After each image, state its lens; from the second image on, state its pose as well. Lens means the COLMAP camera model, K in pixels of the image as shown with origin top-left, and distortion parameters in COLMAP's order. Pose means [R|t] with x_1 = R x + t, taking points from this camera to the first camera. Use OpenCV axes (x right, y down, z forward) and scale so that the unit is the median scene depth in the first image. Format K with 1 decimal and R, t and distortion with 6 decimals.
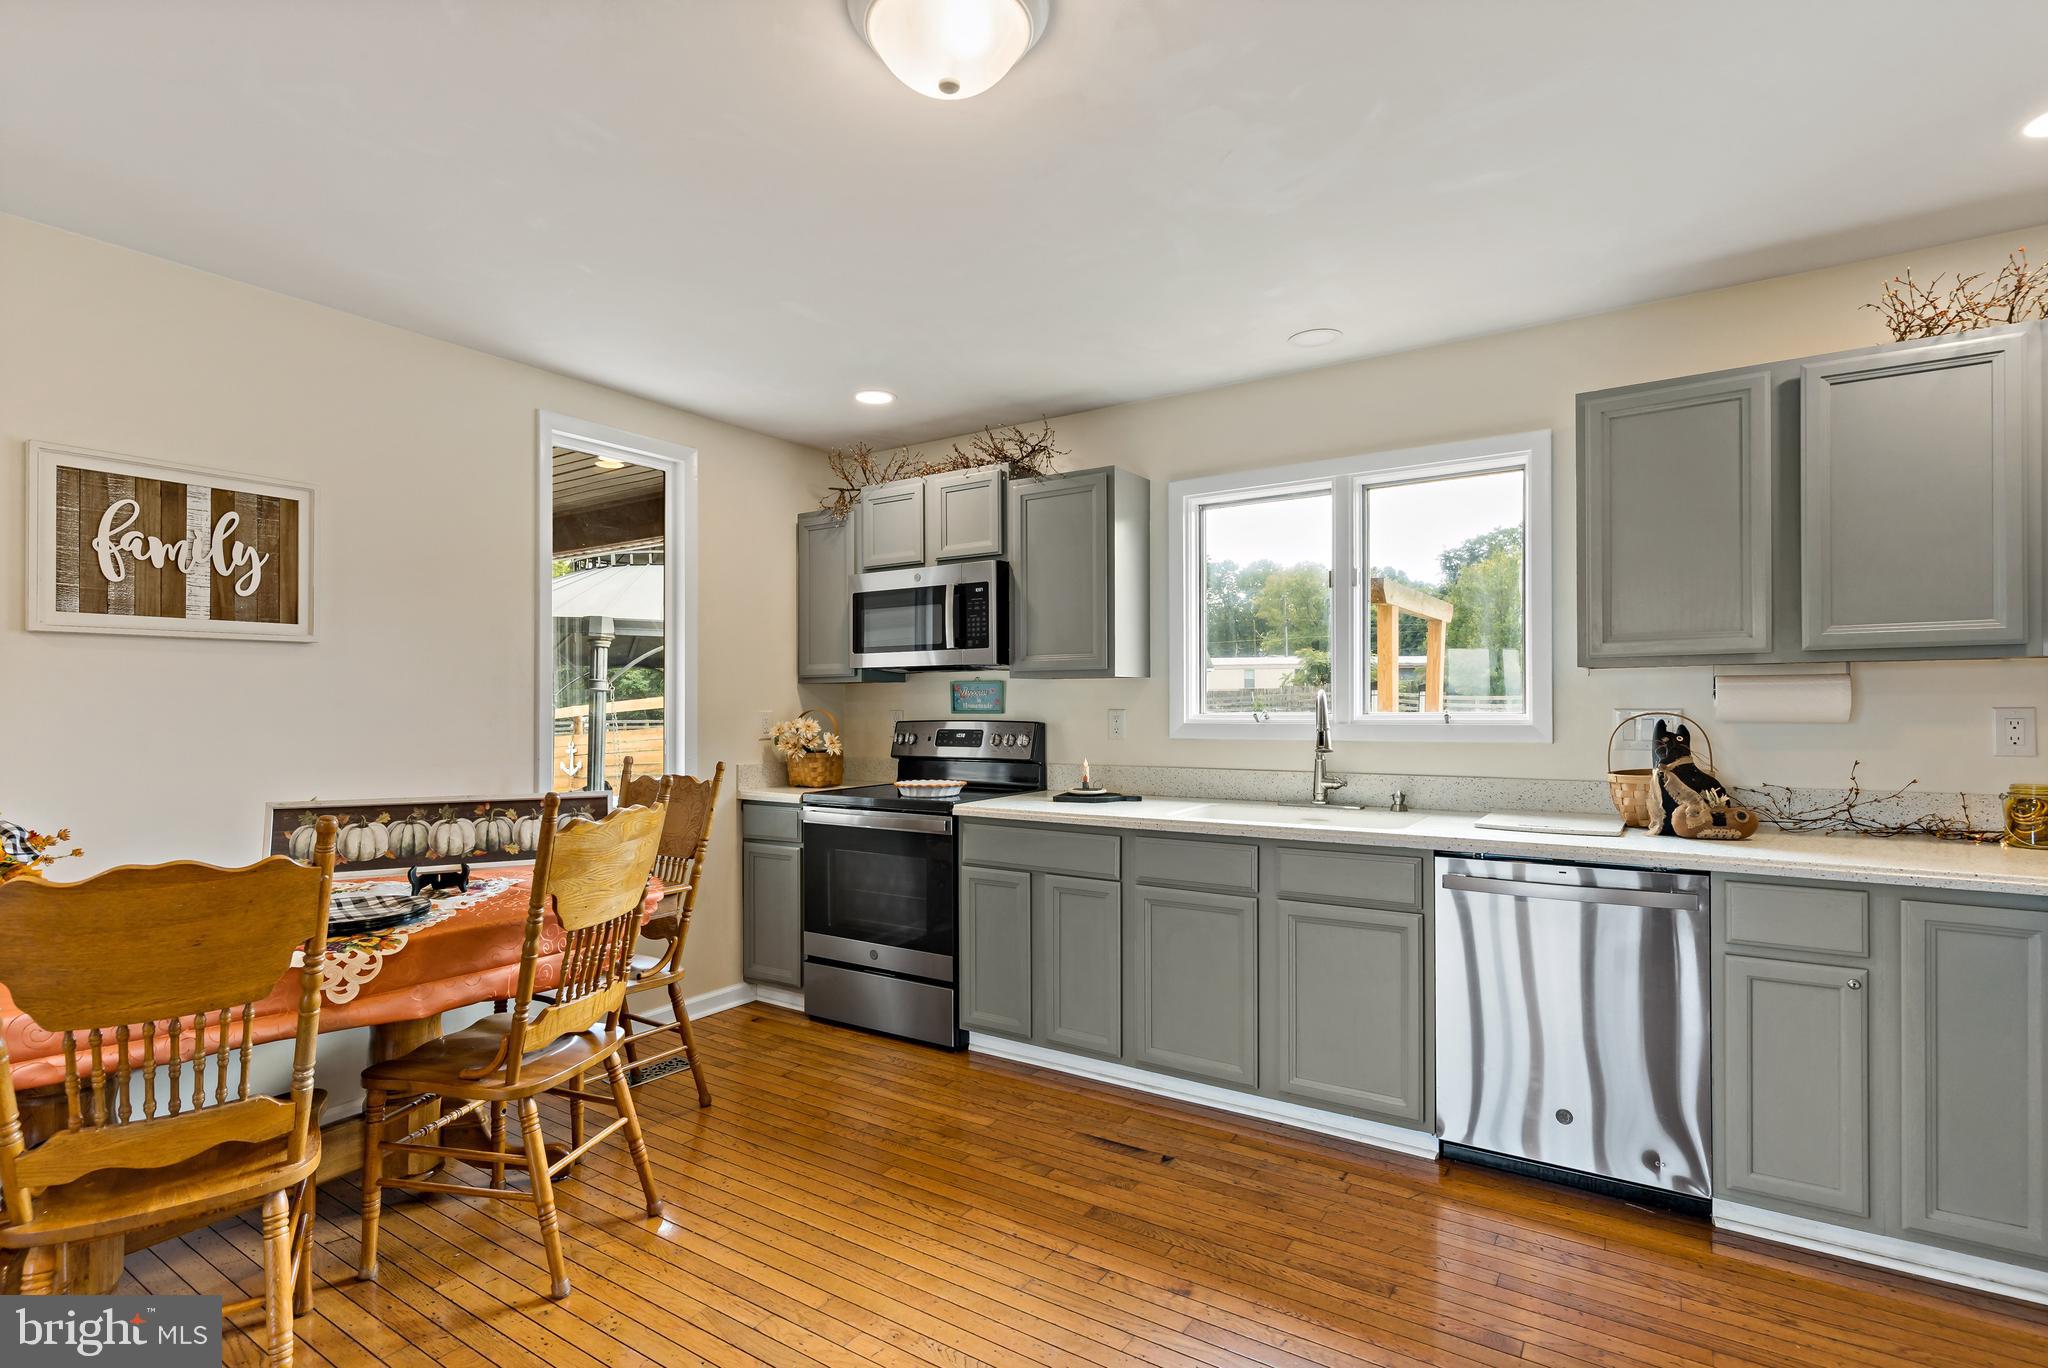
lens RADIAL K [[988.0, 0, 1059.4], [0, 988.0, 692.1], [0, 0, 1]] dist [0.000567, -0.000347]
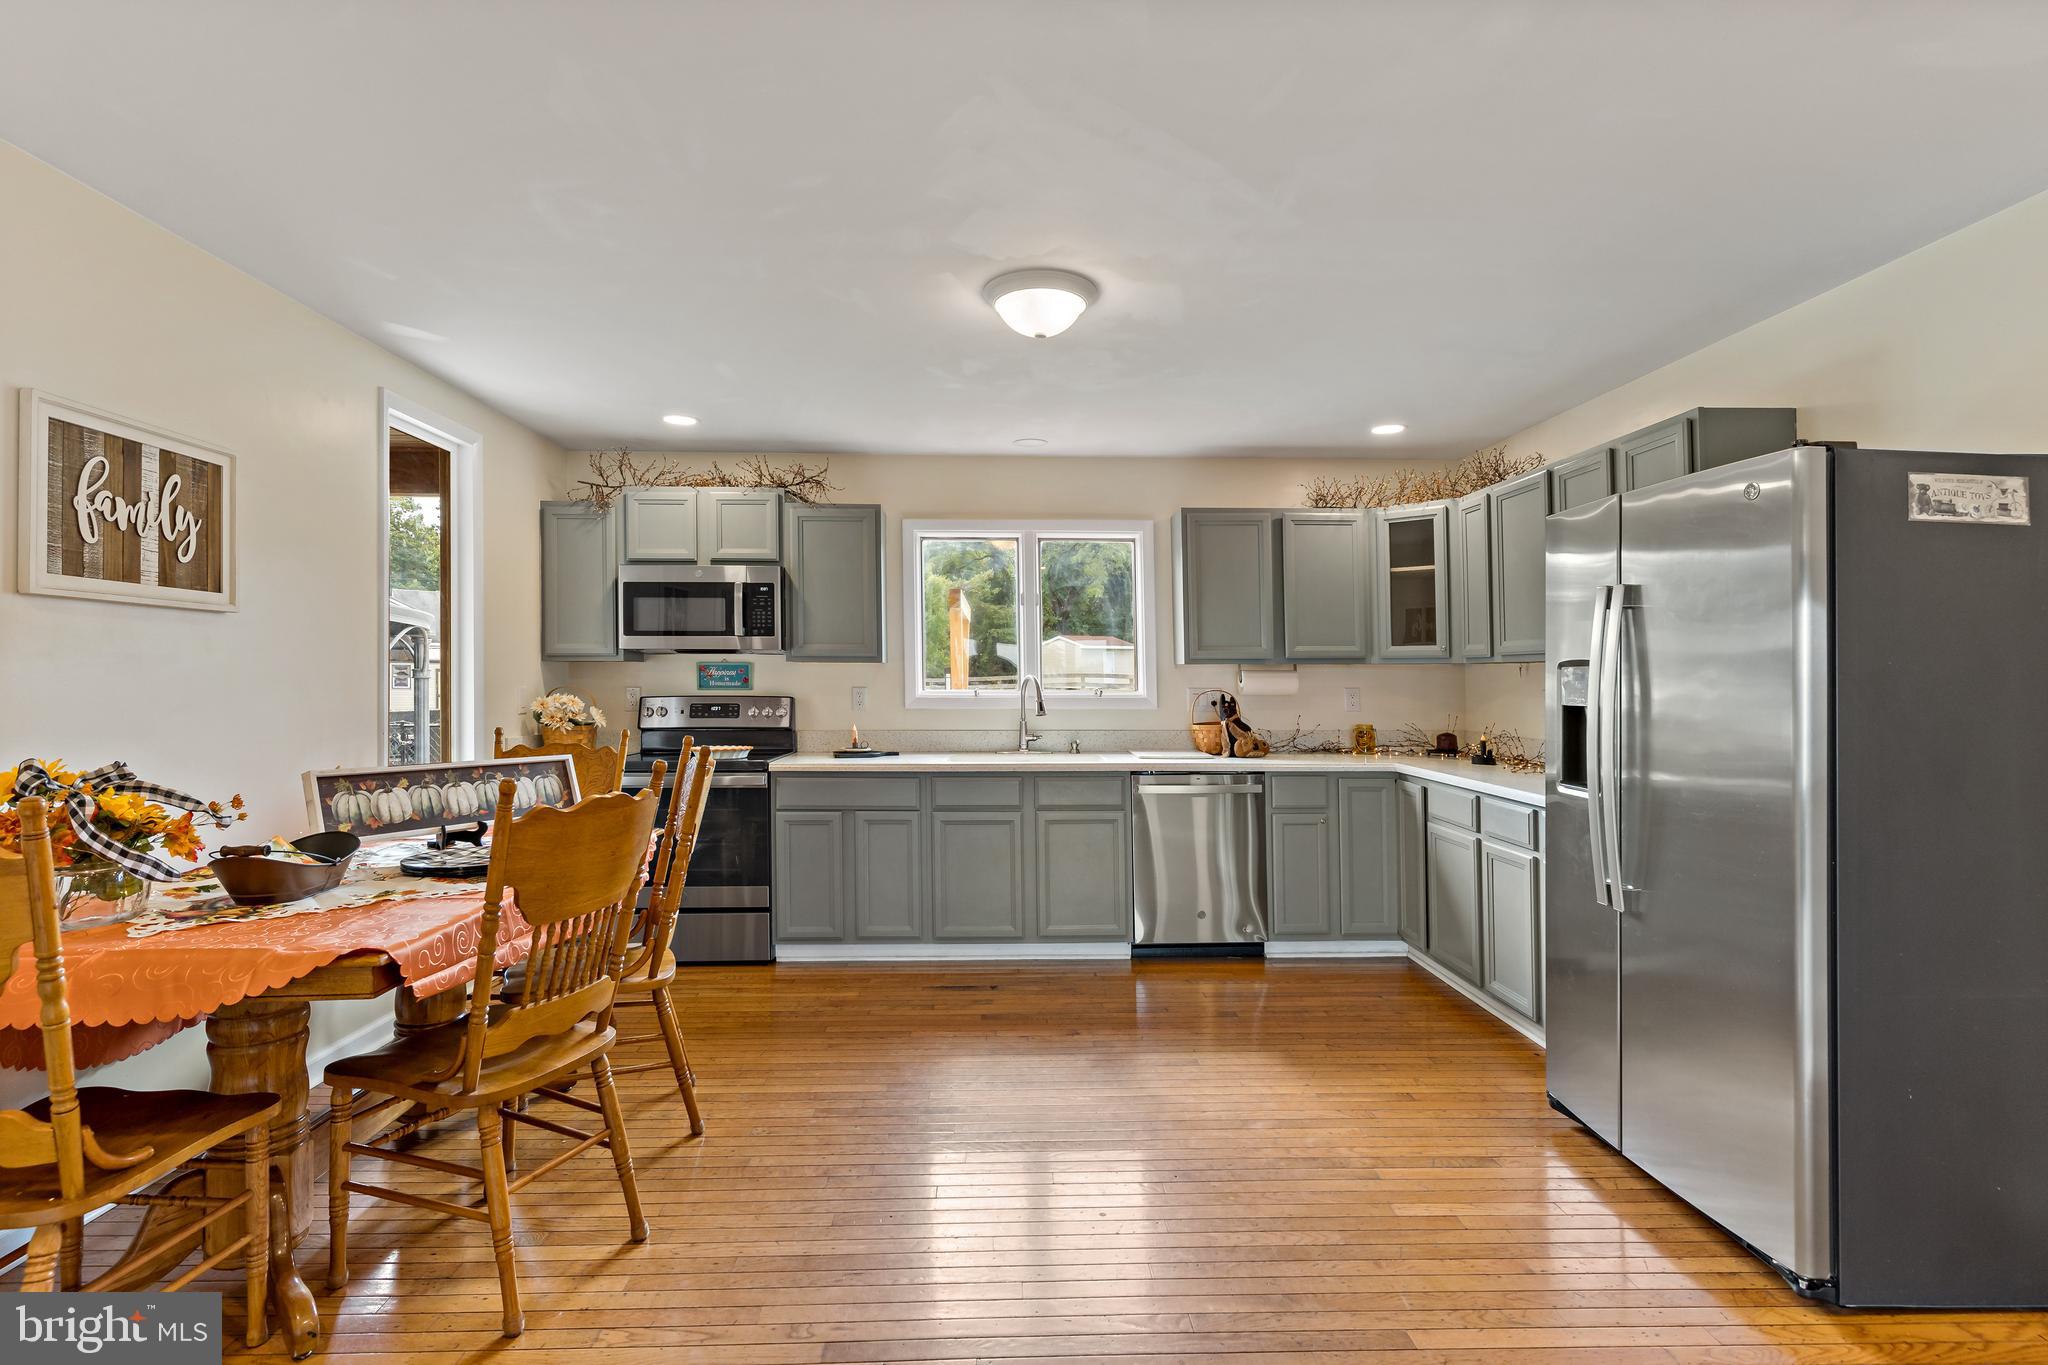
lens RADIAL K [[988.0, 0, 1034.3], [0, 988.0, 654.3], [0, 0, 1]] dist [0.000567, -0.000347]
pose [[0.811018, 0.024748, 0.584498, -0.720384], [-0.012869, 0.999618, -0.024468, 0.004417], [-0.584880, 0.012322, 0.811026, -0.261212]]
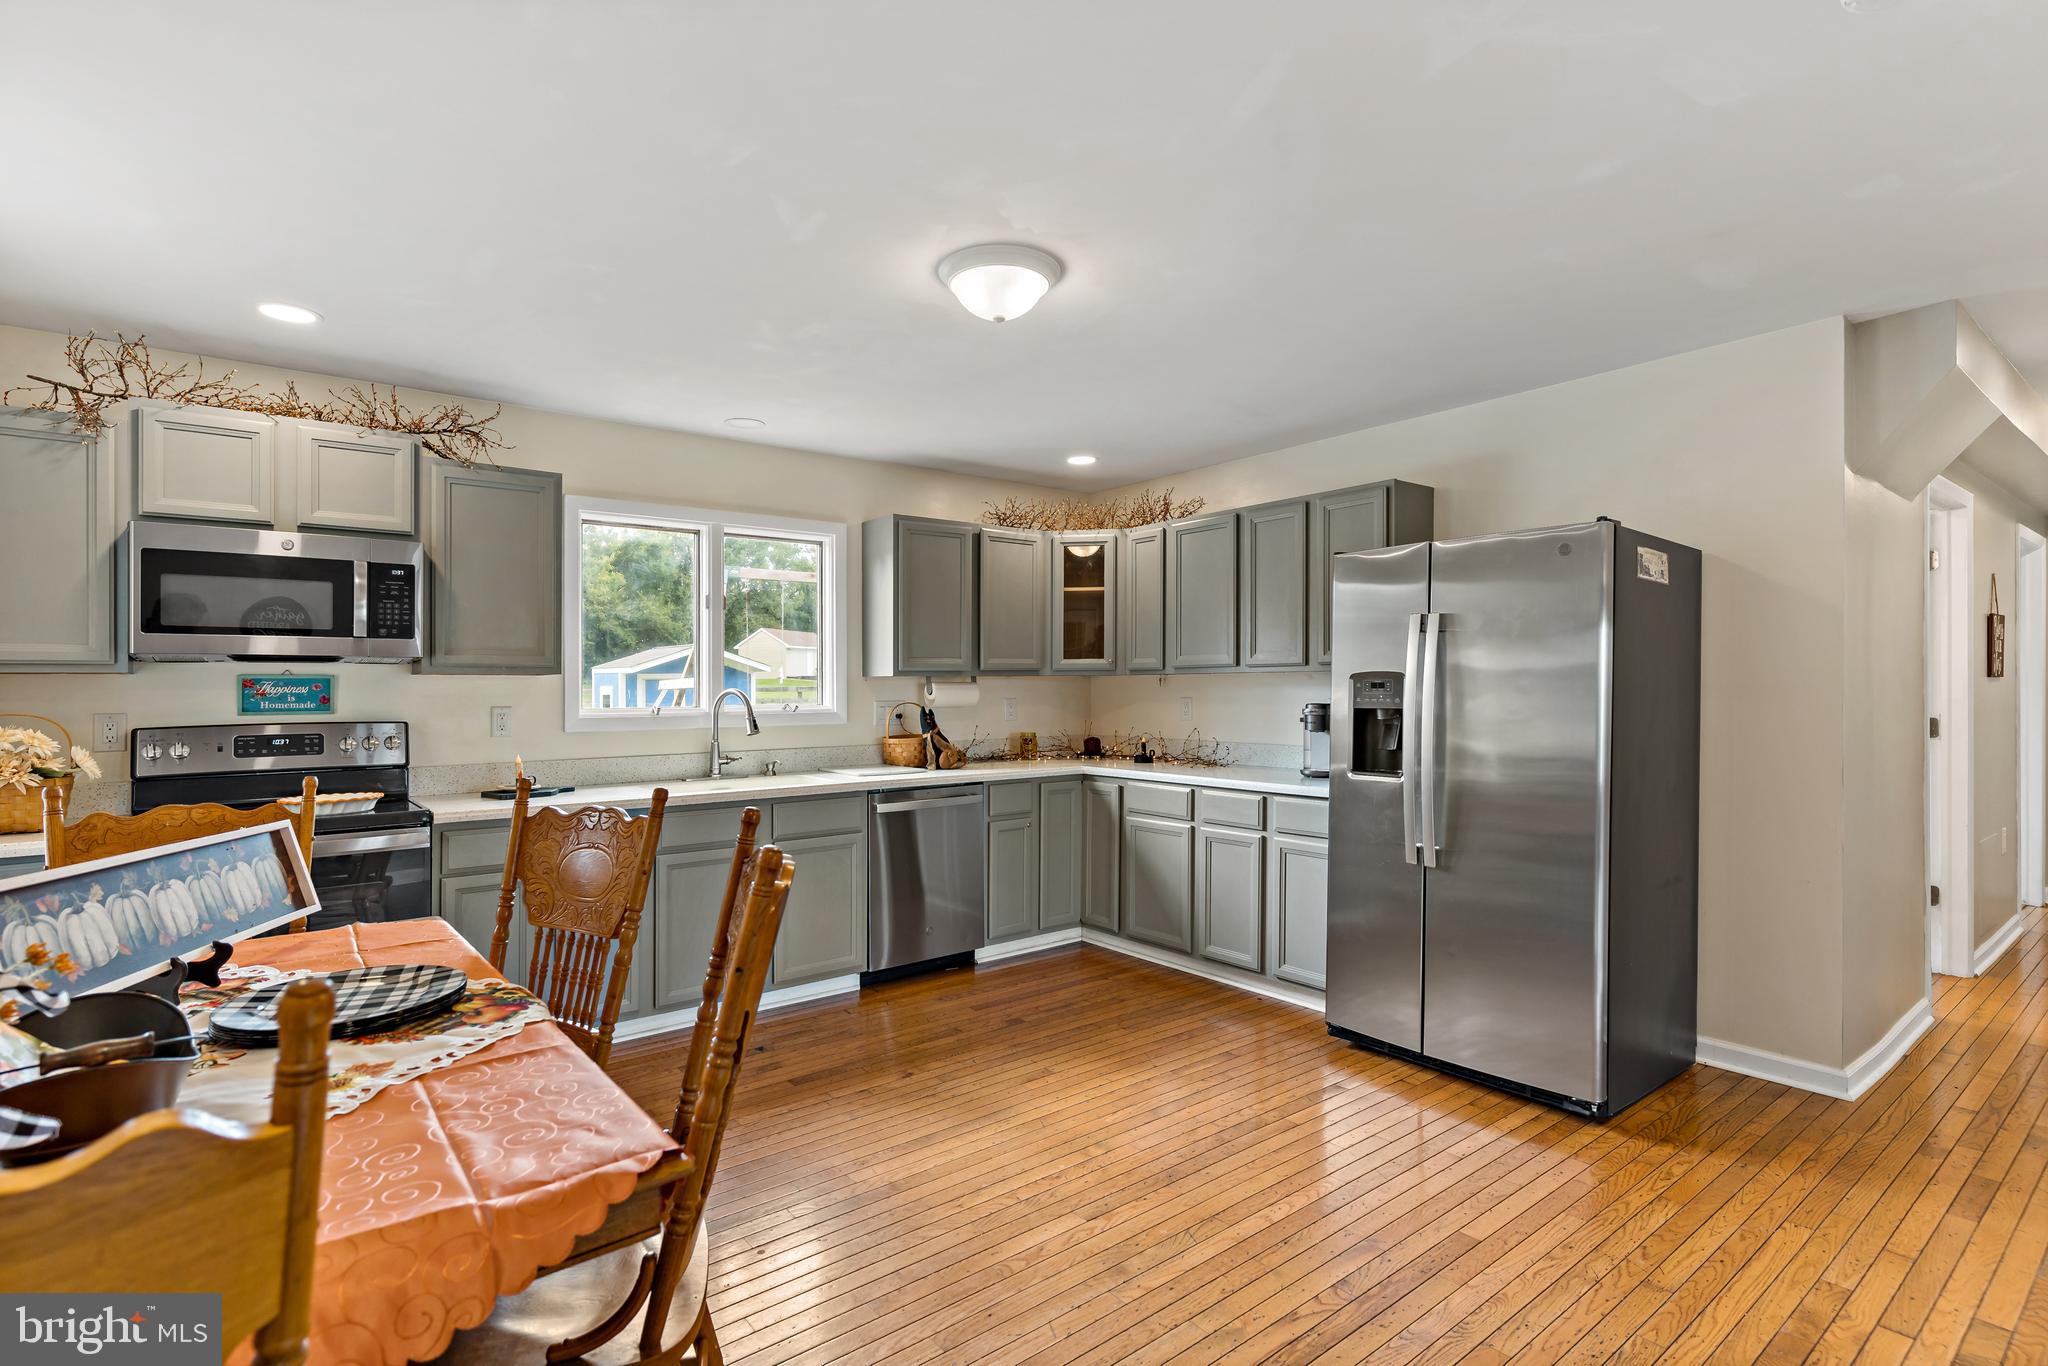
lens RADIAL K [[988.0, 0, 1015.7], [0, 988.0, 680.7], [0, 0, 1]] dist [0.000567, -0.000347]
pose [[0.315640, 0.013938, 0.948777, -1.020612], [-0.000189, 0.999893, -0.014626, 0.008023], [-0.948879, 0.004437, 0.315608, 0.272081]]
